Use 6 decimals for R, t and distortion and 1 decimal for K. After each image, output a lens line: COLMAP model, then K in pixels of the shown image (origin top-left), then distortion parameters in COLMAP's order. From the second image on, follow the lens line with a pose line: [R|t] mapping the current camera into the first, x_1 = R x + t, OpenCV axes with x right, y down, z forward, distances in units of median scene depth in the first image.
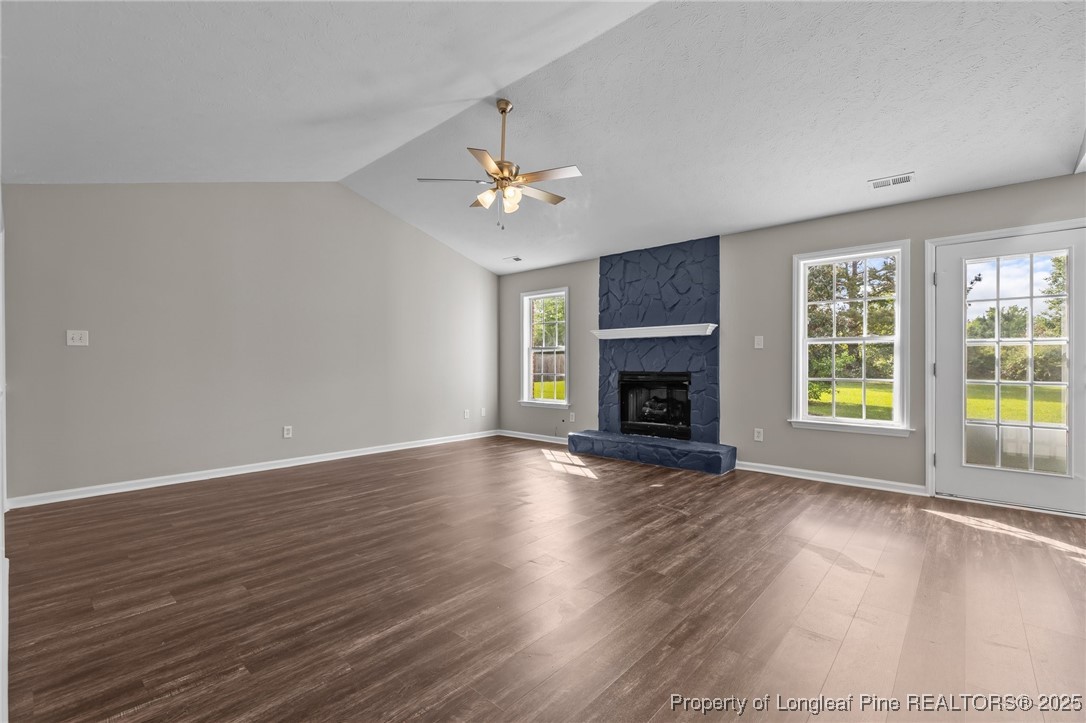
lens RADIAL K [[473.3, 0, 534.5], [0, 473.3, 361.7], [0, 0, 1]] dist [0.002029, 0.000229]
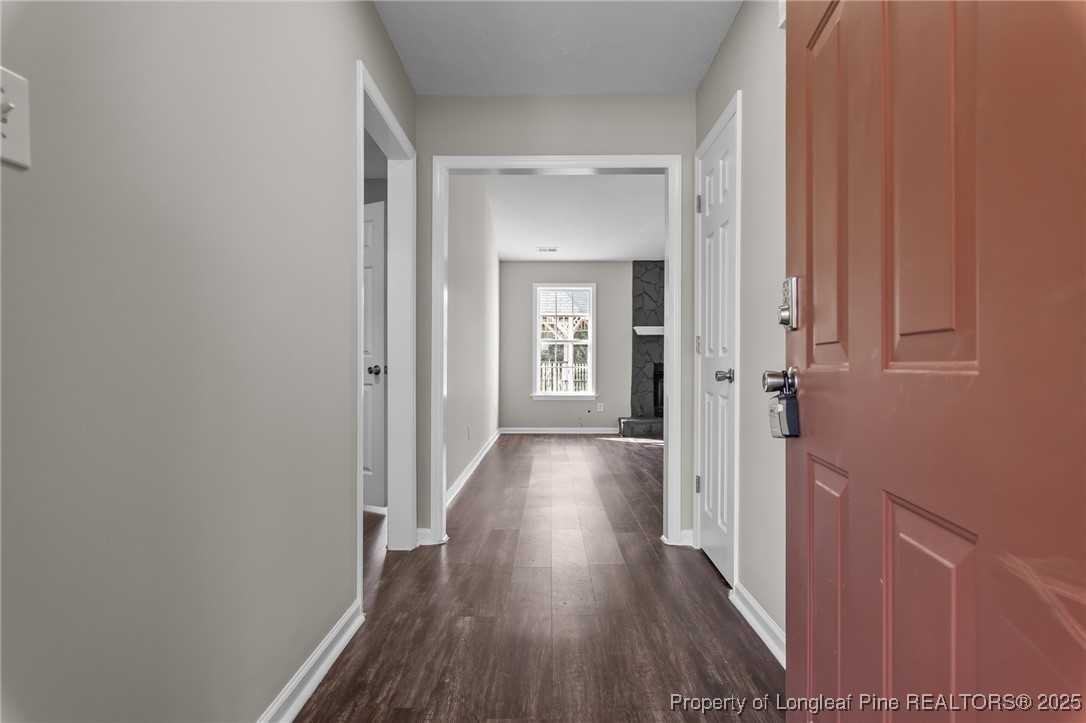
lens RADIAL K [[574.9, 0, 544.4], [0, 574.9, 363.2], [0, 0, 1]] dist [0.007047, 0.000498]
pose [[0.740496, -0.000860, 0.672060, -1.021642], [-0.004636, 0.999969, 0.006388, 0.013192], [-0.672044, -0.007846, 0.740469, 0.151250]]
